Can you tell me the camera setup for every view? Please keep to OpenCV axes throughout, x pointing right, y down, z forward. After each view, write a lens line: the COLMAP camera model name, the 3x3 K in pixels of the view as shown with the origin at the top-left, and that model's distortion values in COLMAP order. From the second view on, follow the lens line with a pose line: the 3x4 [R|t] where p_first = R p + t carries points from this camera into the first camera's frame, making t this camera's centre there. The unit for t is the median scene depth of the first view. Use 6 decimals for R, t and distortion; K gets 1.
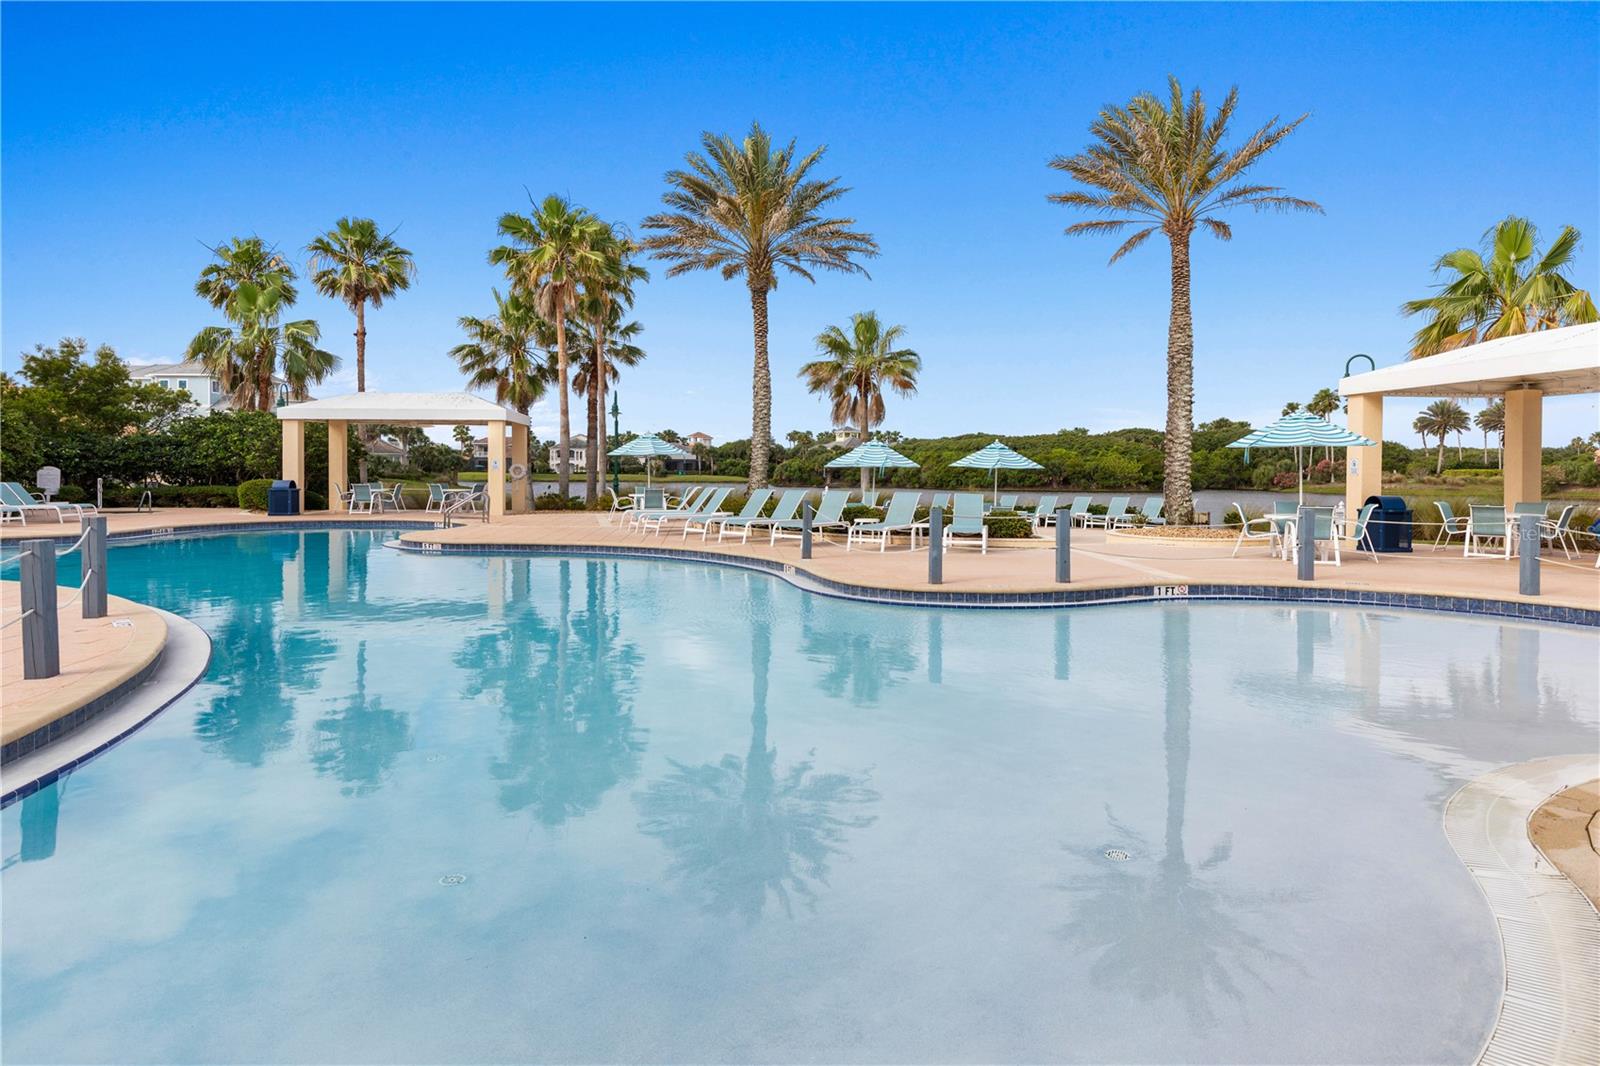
lens RADIAL K [[956.9, 0, 799.2], [0, 956.9, 523.6], [0, 0, 1]] dist [-0.004913, -0.002740]
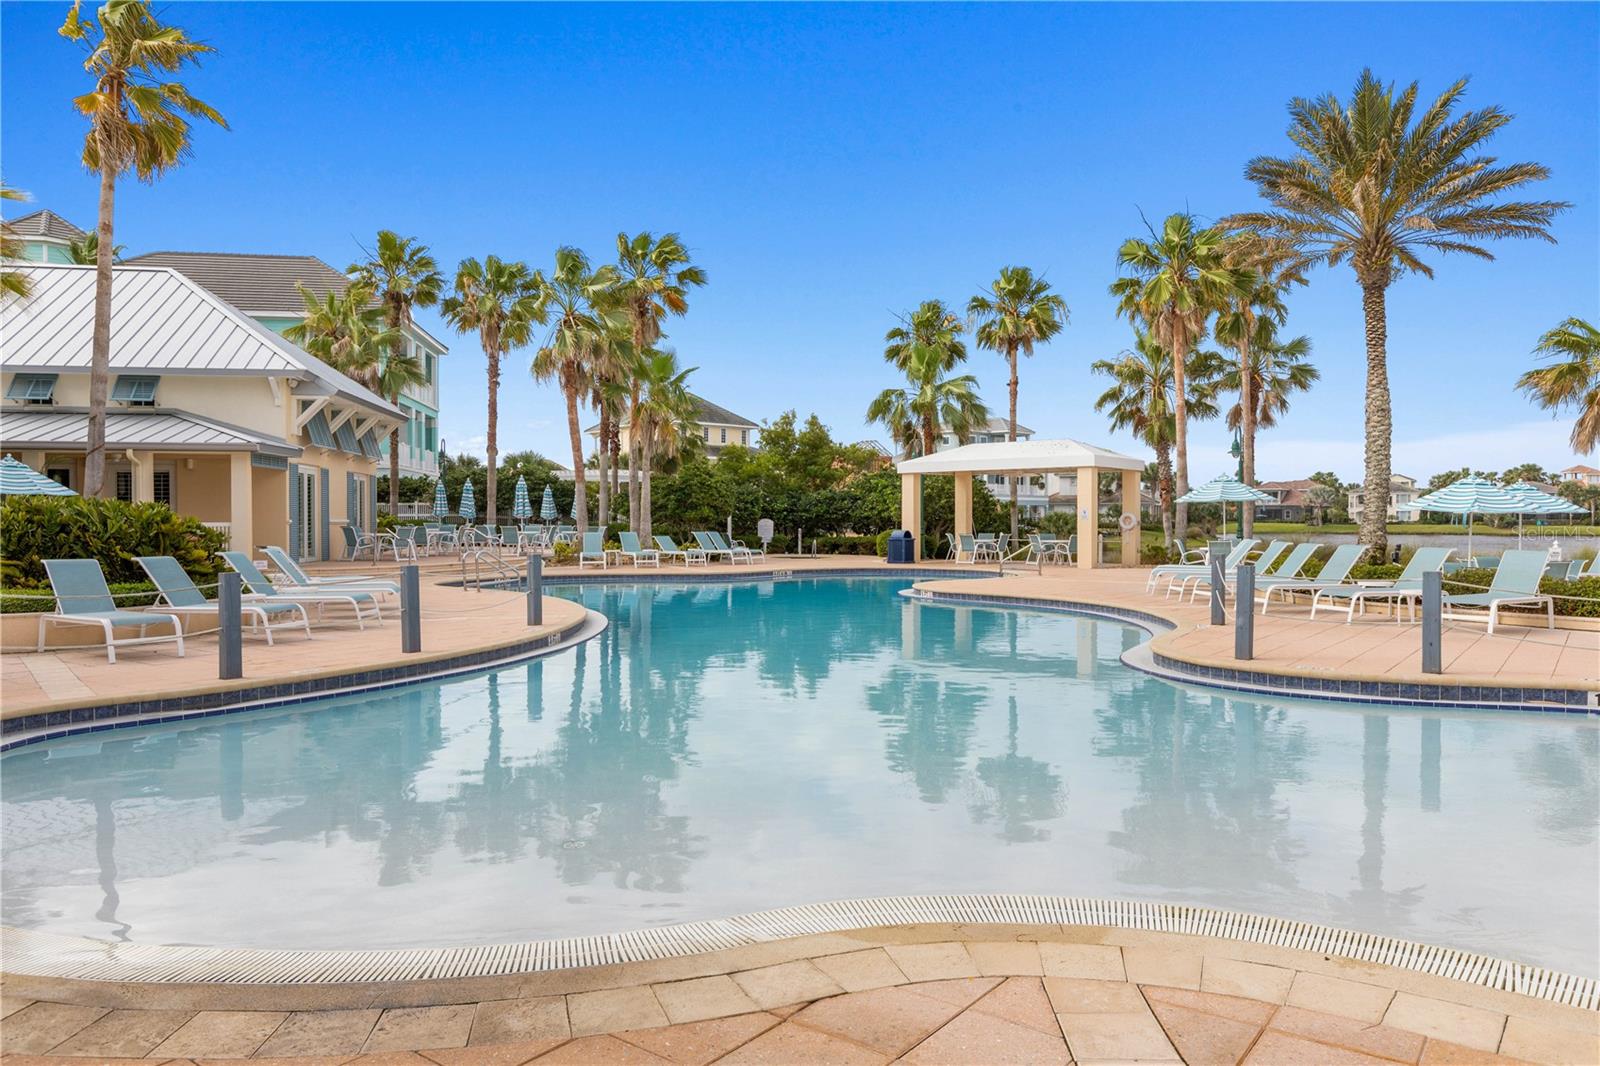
lens RADIAL K [[1099.1, 0, 795.0], [0, 1099.1, 536.3], [0, 0, 1]] dist [-0.005335, -0.005293]
pose [[0.717318, 0.004644, -0.696731, 0.199064], [-0.033751, 0.999035, -0.028089, -0.000343], [0.695928, 0.043664, 0.716783, 0.034724]]
